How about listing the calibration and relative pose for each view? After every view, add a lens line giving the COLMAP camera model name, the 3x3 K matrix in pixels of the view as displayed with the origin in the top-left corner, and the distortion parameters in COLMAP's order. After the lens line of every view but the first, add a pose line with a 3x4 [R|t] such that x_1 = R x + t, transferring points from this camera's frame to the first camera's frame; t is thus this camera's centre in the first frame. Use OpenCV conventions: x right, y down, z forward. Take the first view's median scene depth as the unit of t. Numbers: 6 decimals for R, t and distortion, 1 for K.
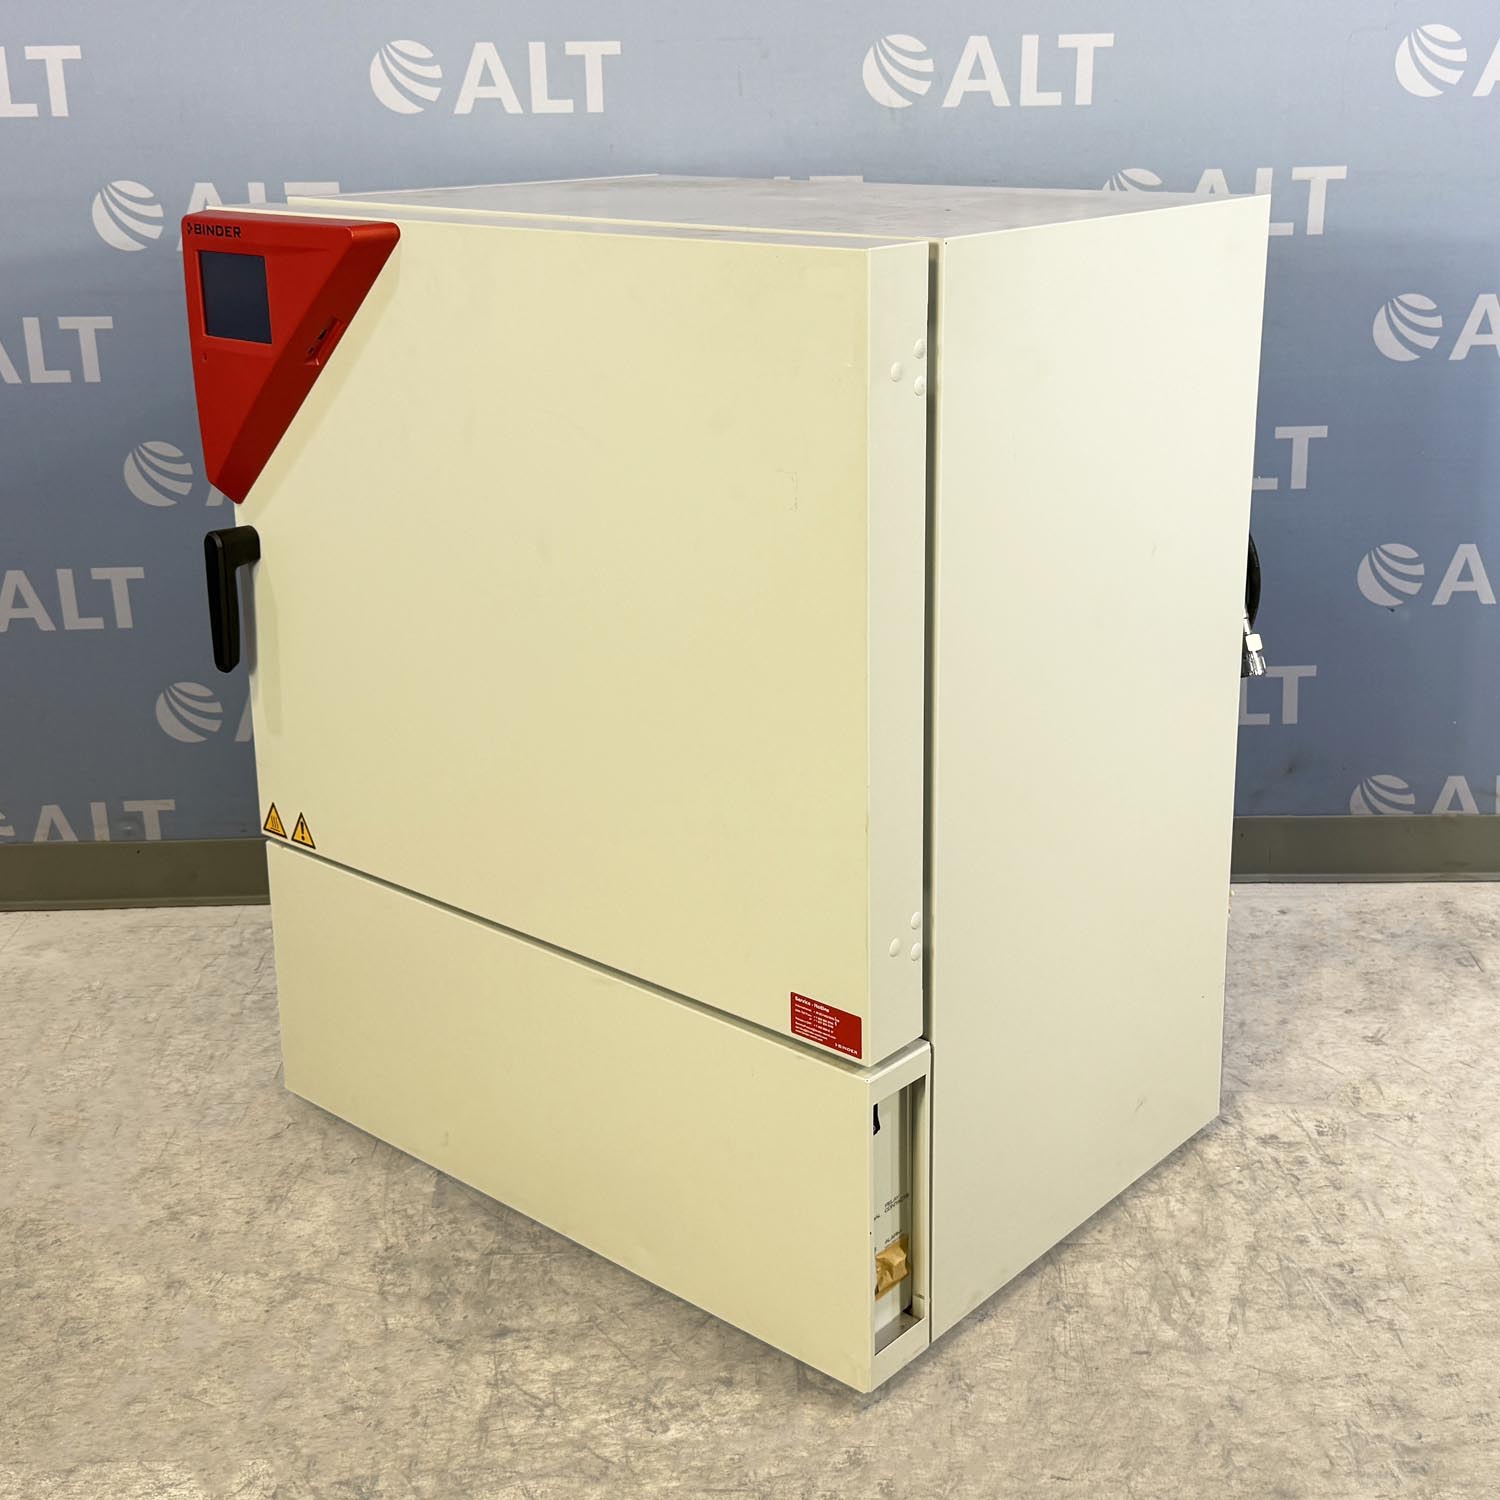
lens RADIAL K [[1986.1, 0, 762.3], [0, 1986.1, 627.4], [0, 0, 1]] dist [0.179607, -0.435798]
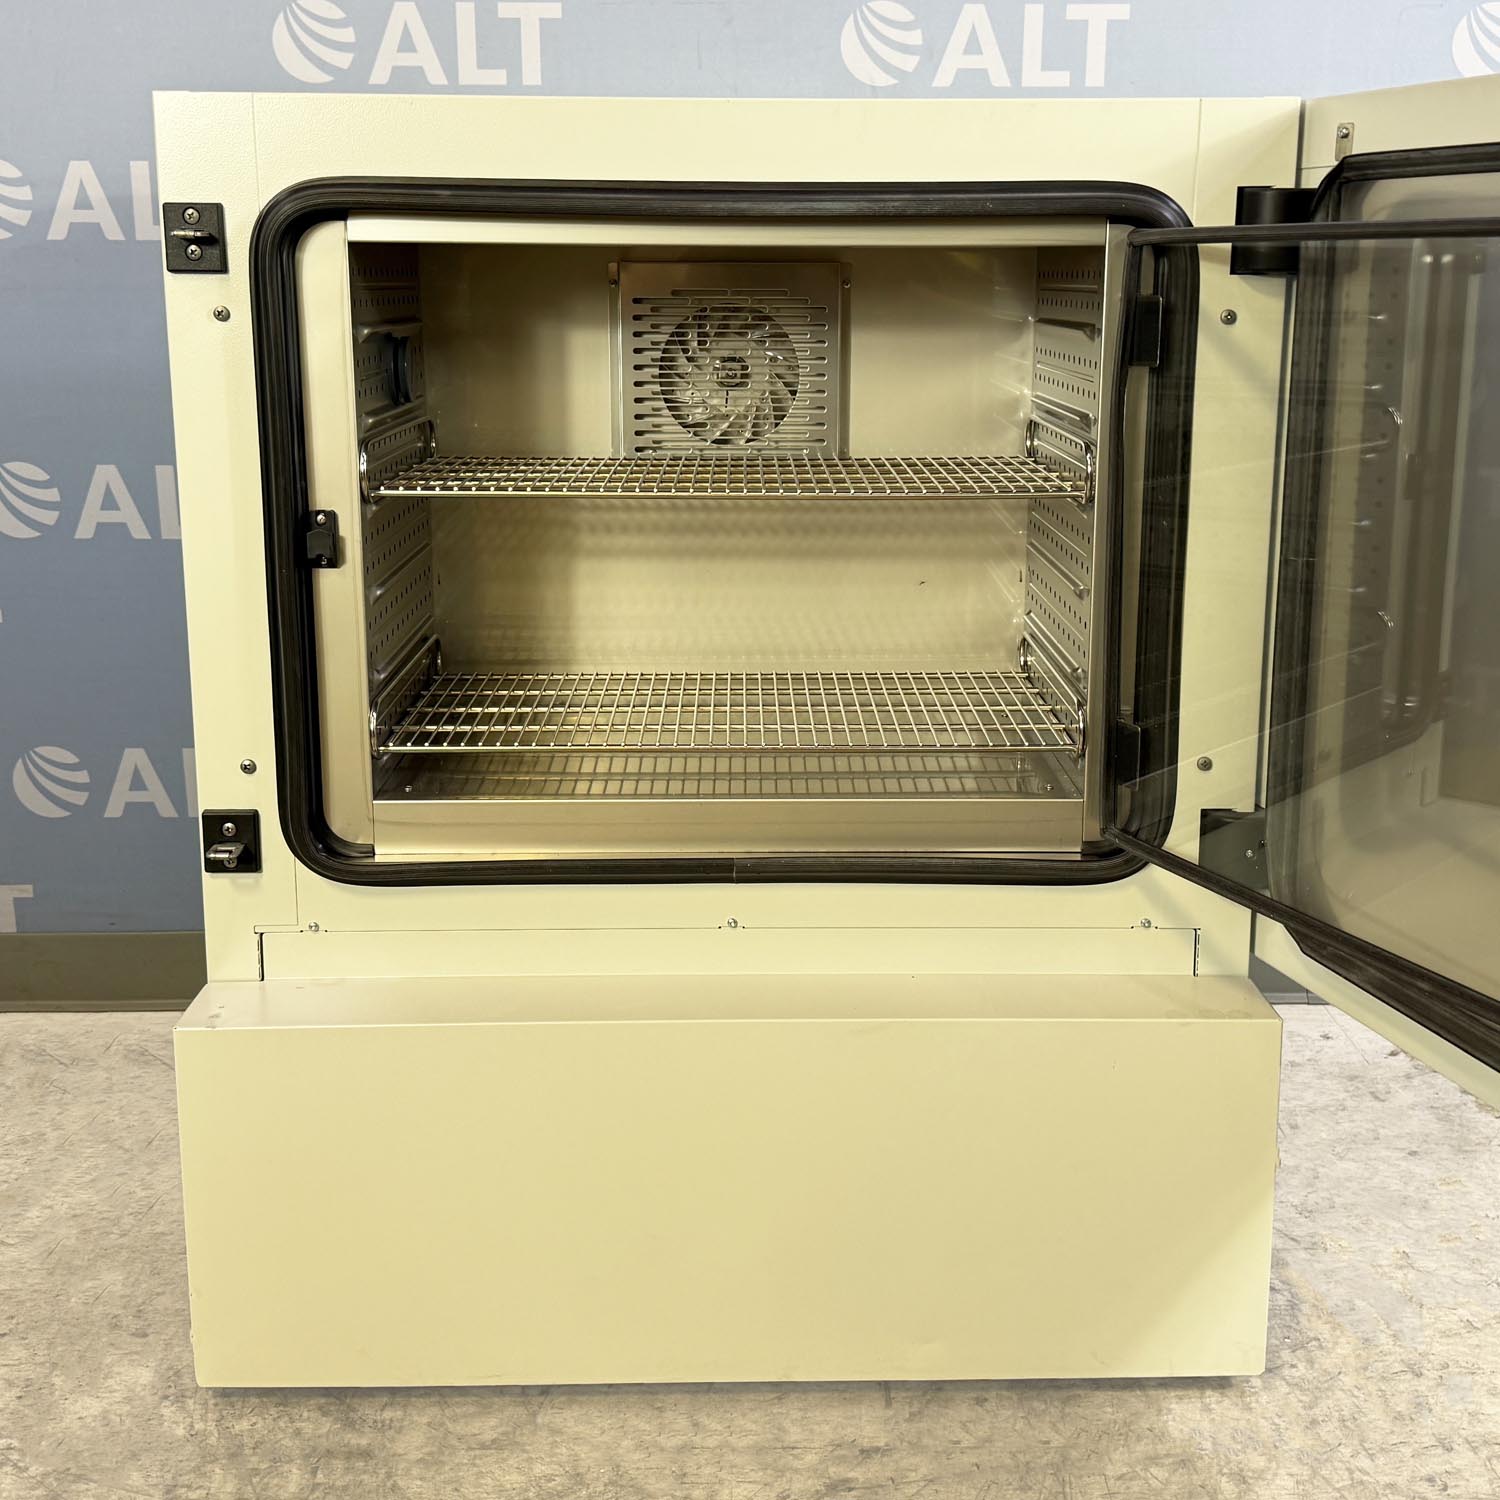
lens RADIAL K [[1901.2, 0, 773.7], [0, 1901.2, 653.6], [0, 0, 1]] dist [0.087961, -0.181300]
pose [[0.999879, 0.015364, -0.002586, 0.028361], [-0.015515, 0.997050, -0.075174, 0.050723], [0.001423, 0.075205, 0.997167, 0.204180]]
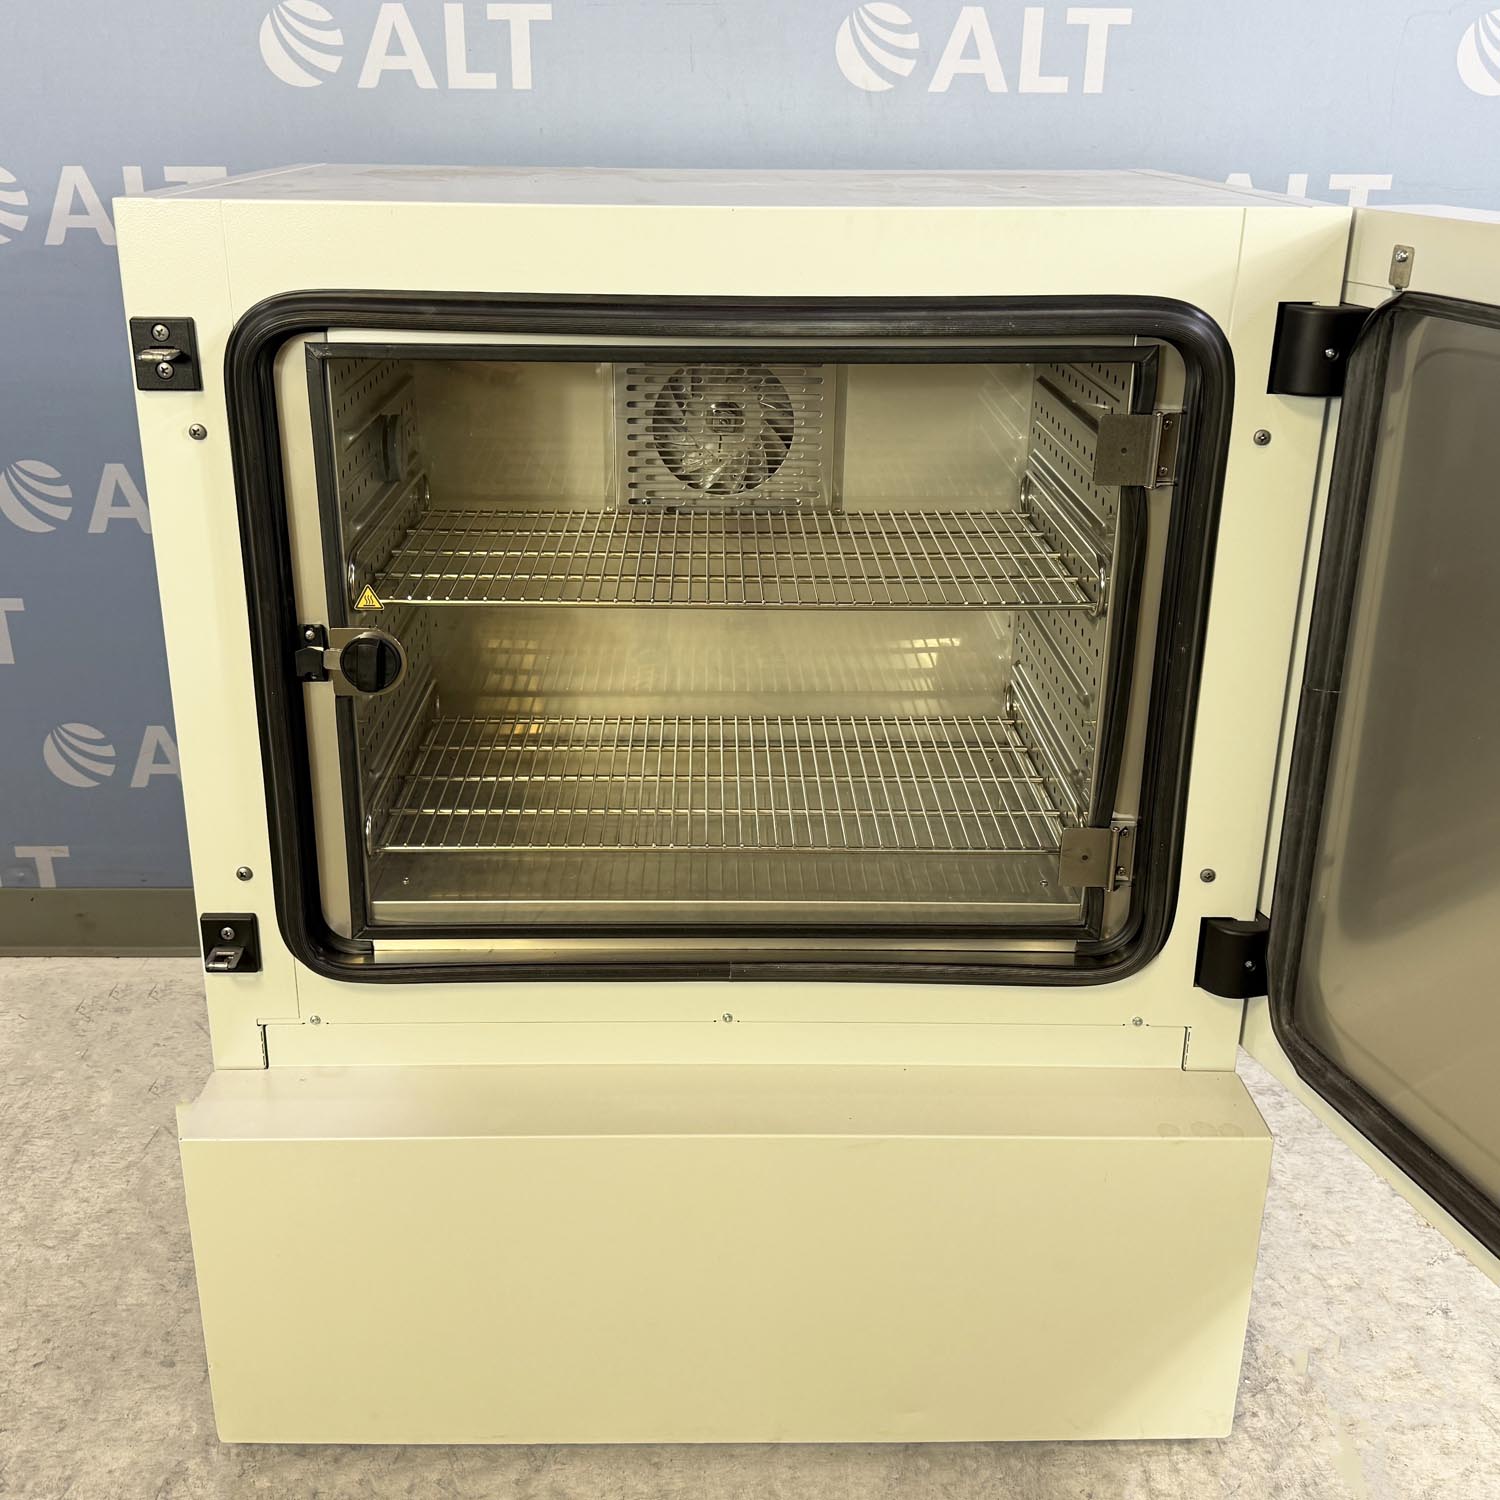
lens RADIAL K [[1614.6, 0, 722.1], [0, 1614.6, 671.8], [0, 0, 1]] dist [0.016184, -0.025436]
pose [[0.999691, 0.023472, -0.008231, 0.014133], [-0.022832, 0.997236, 0.070707, -0.062286], [0.009868, -0.070497, 0.997463, 0.309517]]
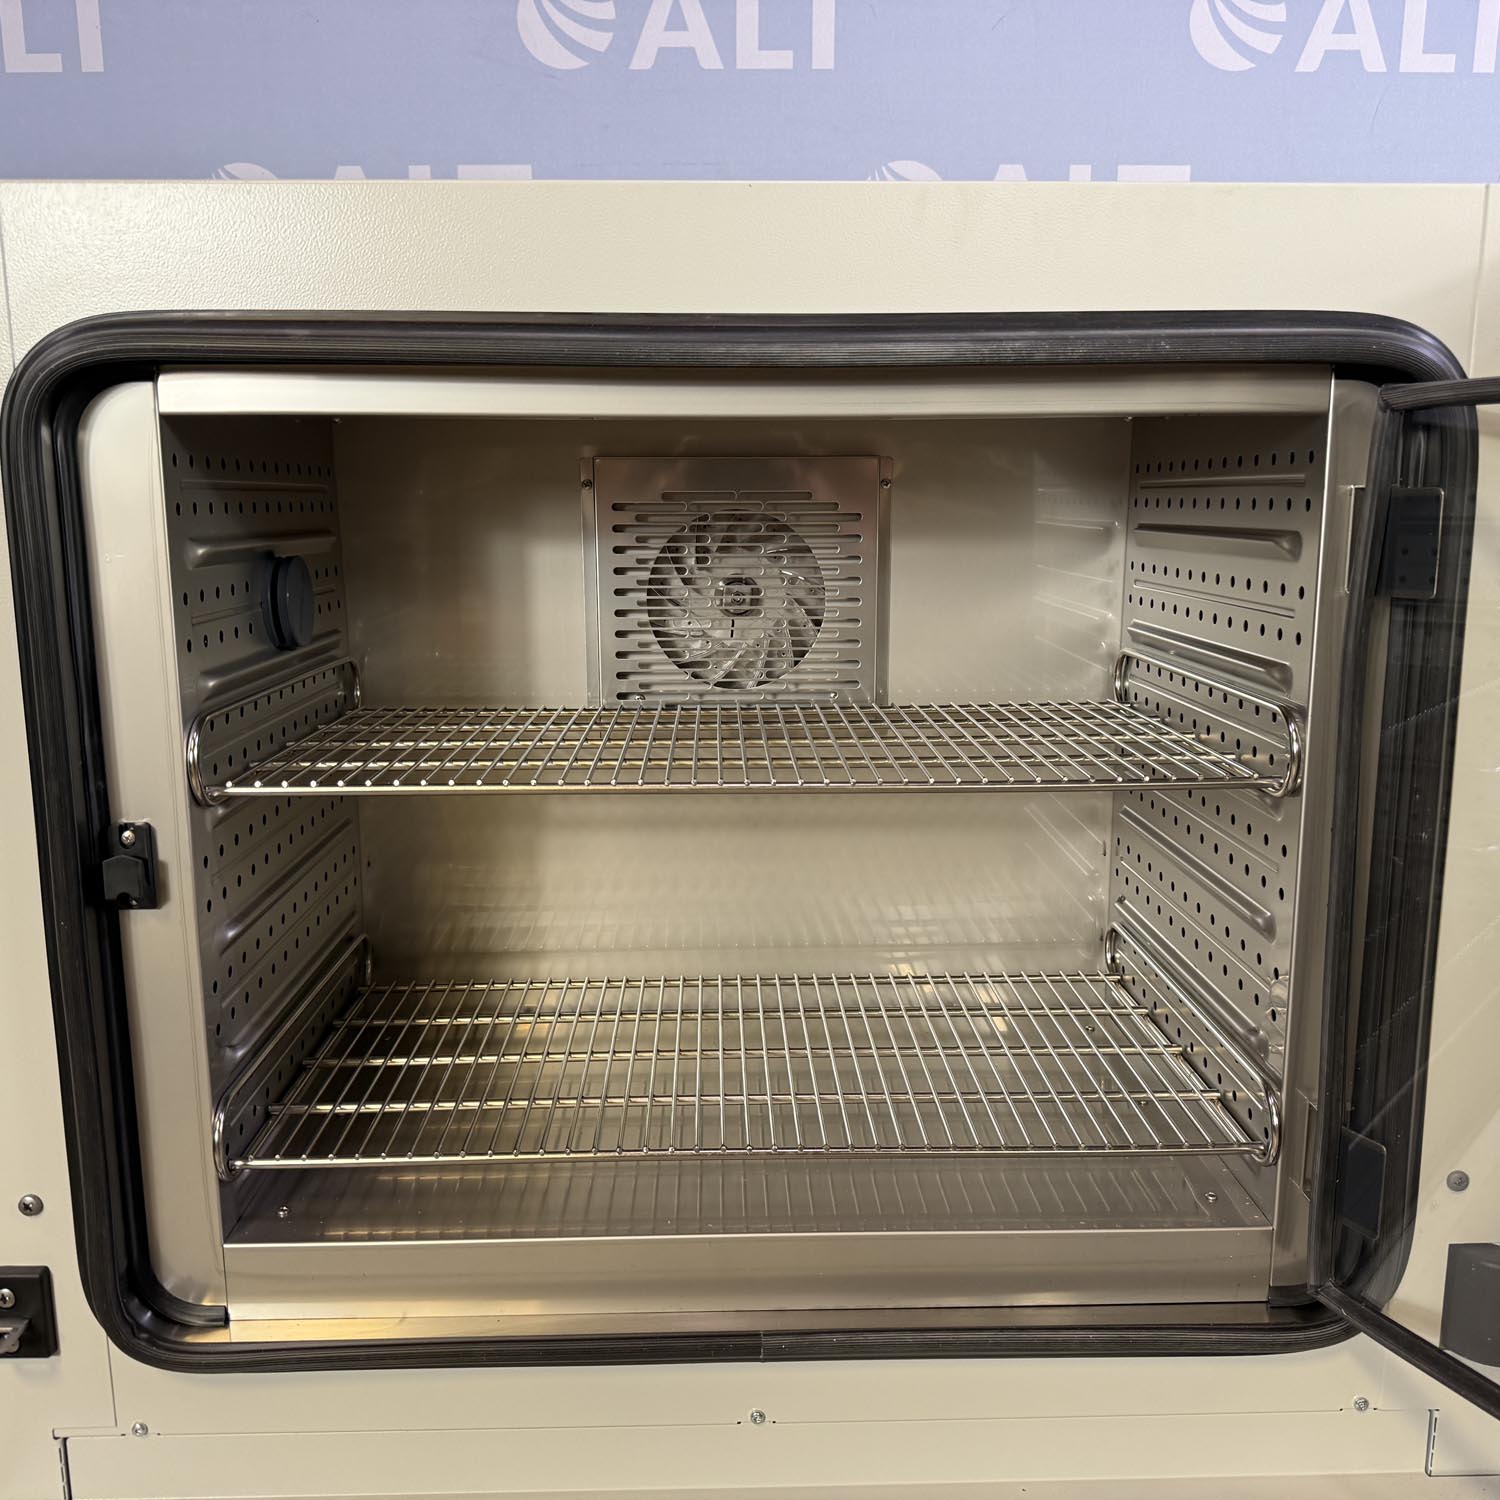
lens RADIAL K [[1425.7, 0, 750.0], [0, 1425.7, 750.0], [0, 0, 1]] dist [0.099368, -0.224060]
pose [[0.999963, 0.007446, 0.004333, 0.009979], [-0.006990, 0.995256, -0.097040, -0.025528], [-0.005035, 0.097006, 0.995271, 0.507085]]
